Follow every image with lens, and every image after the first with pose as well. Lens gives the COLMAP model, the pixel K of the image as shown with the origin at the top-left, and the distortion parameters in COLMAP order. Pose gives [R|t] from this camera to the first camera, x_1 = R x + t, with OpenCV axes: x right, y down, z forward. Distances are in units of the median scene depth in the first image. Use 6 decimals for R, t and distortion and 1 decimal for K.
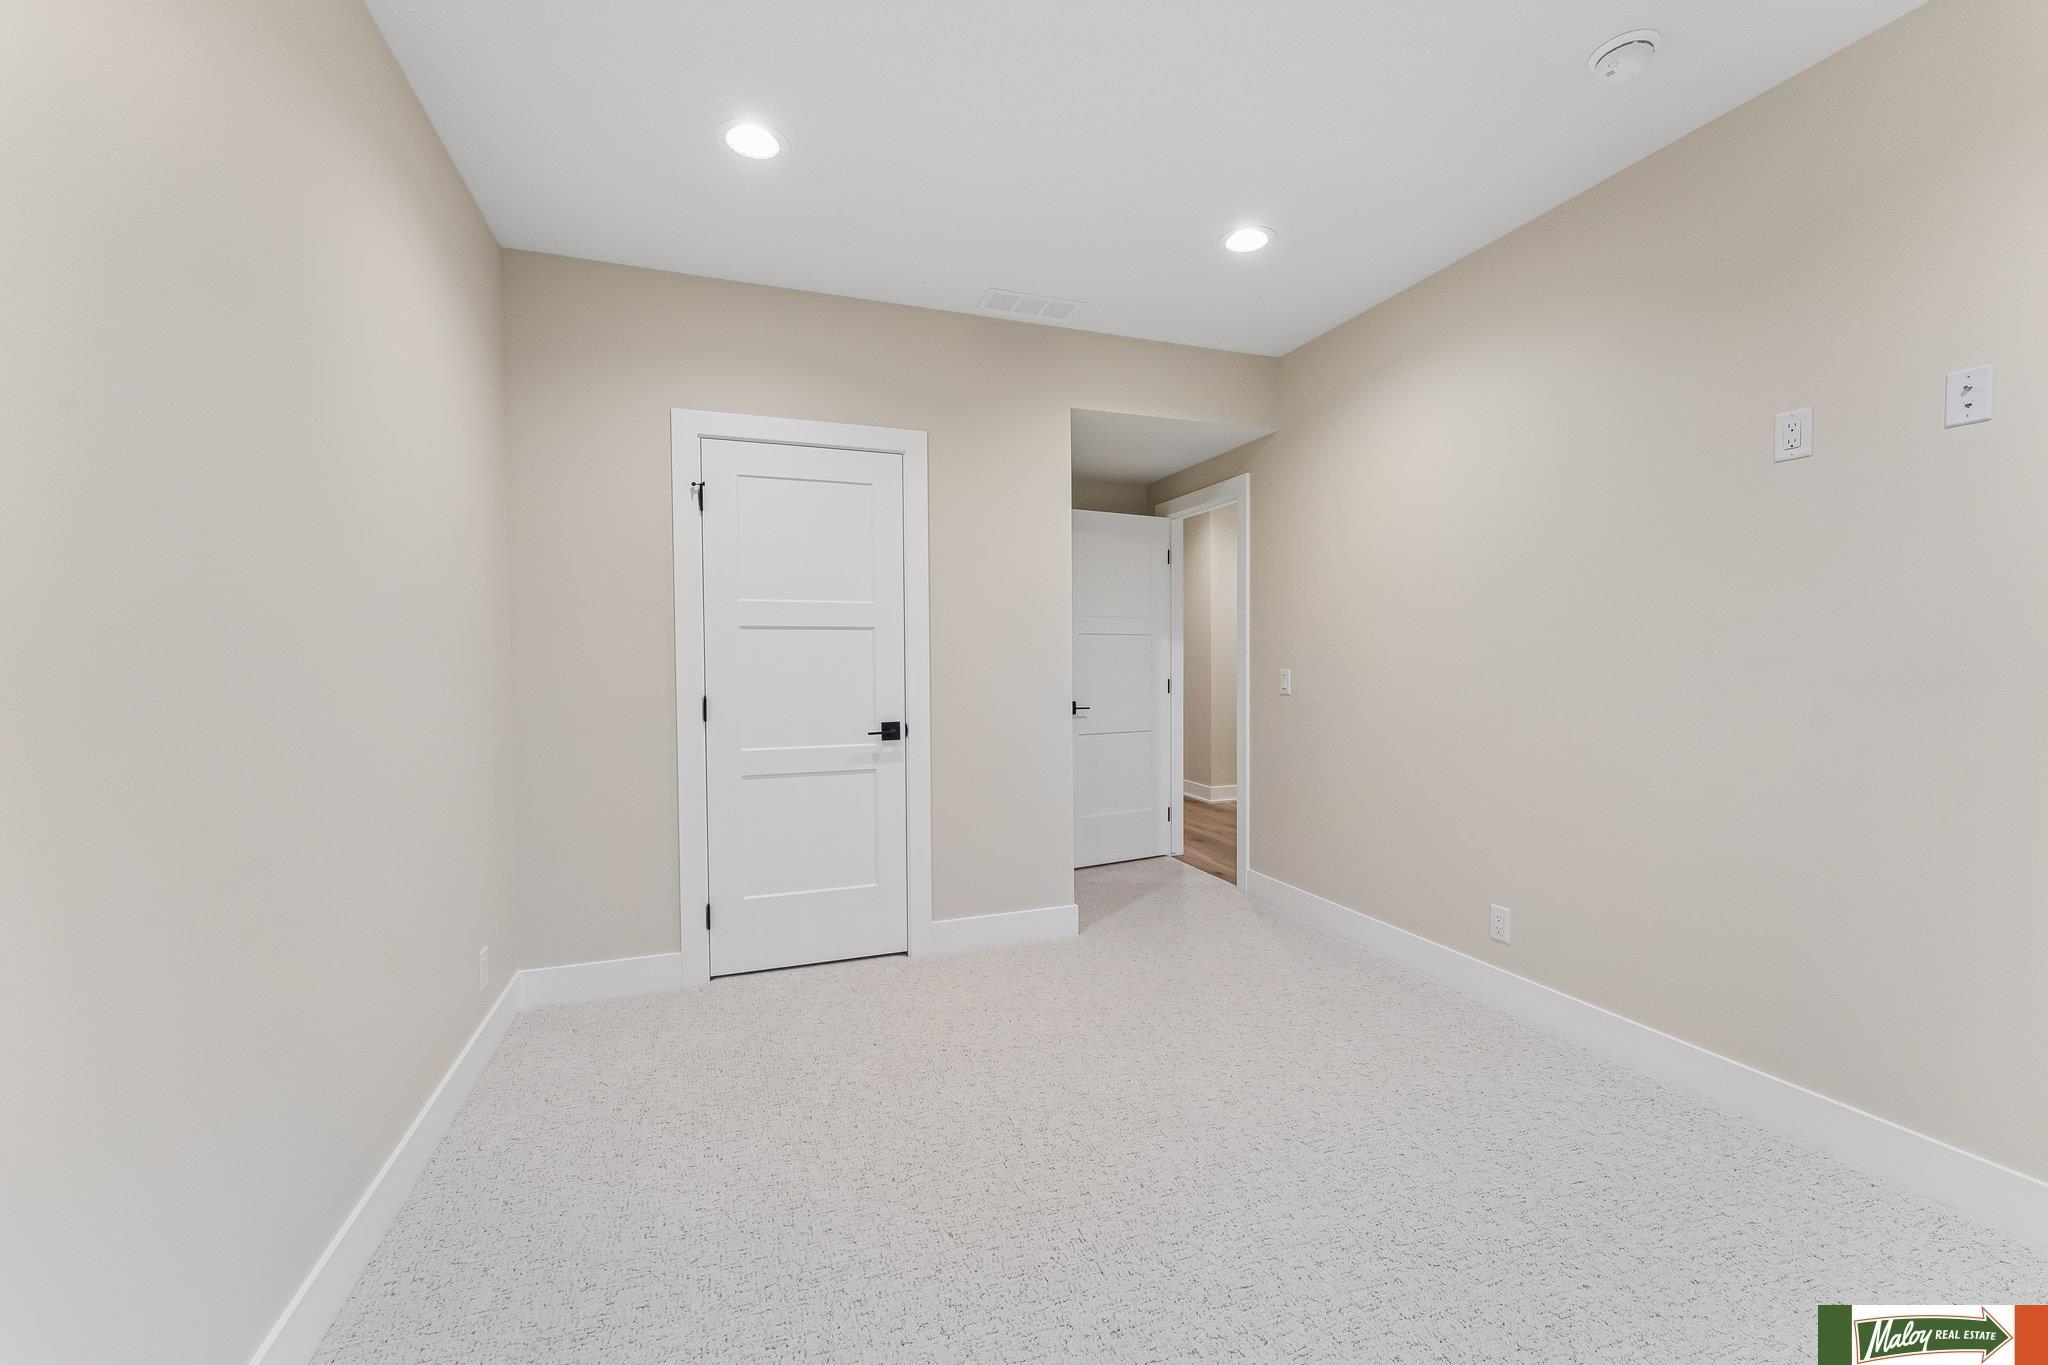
lens RADIAL K [[821.7, 0, 1026.6], [0, 821.7, 685.5], [0, 0, 1]] dist [-0.000314, 0.000209]
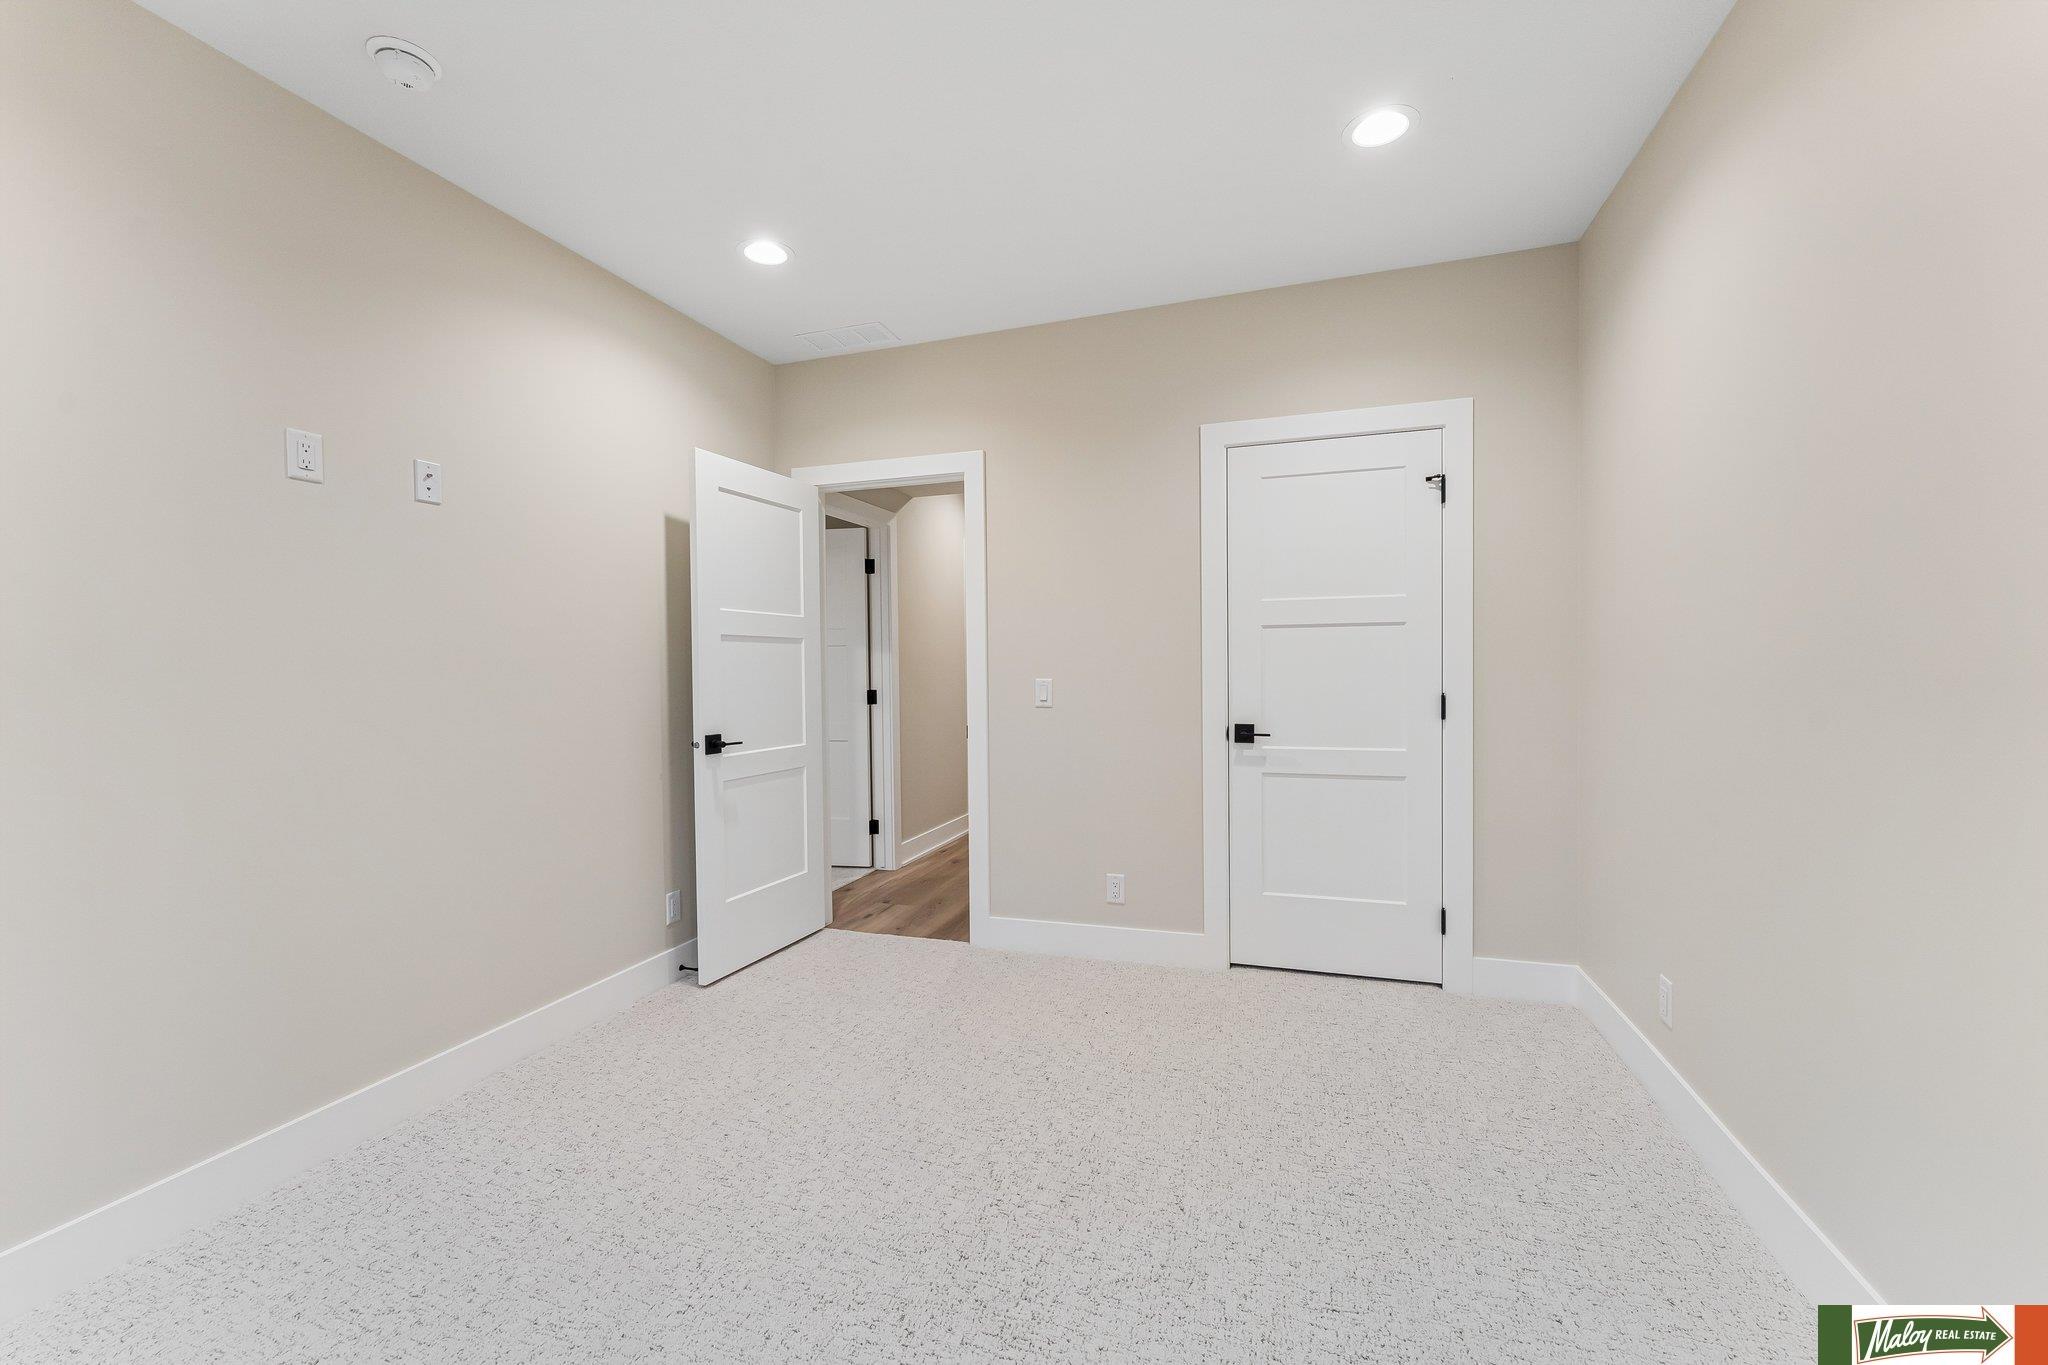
lens RADIAL K [[821.7, 0, 1026.6], [0, 821.7, 685.5], [0, 0, 1]] dist [-0.000314, 0.000209]
pose [[0.787614, 0.011584, -0.616061, 0.225346], [-0.010203, 0.999931, 0.005758, -0.007305], [0.616085, 0.001751, 0.787678, 0.084111]]
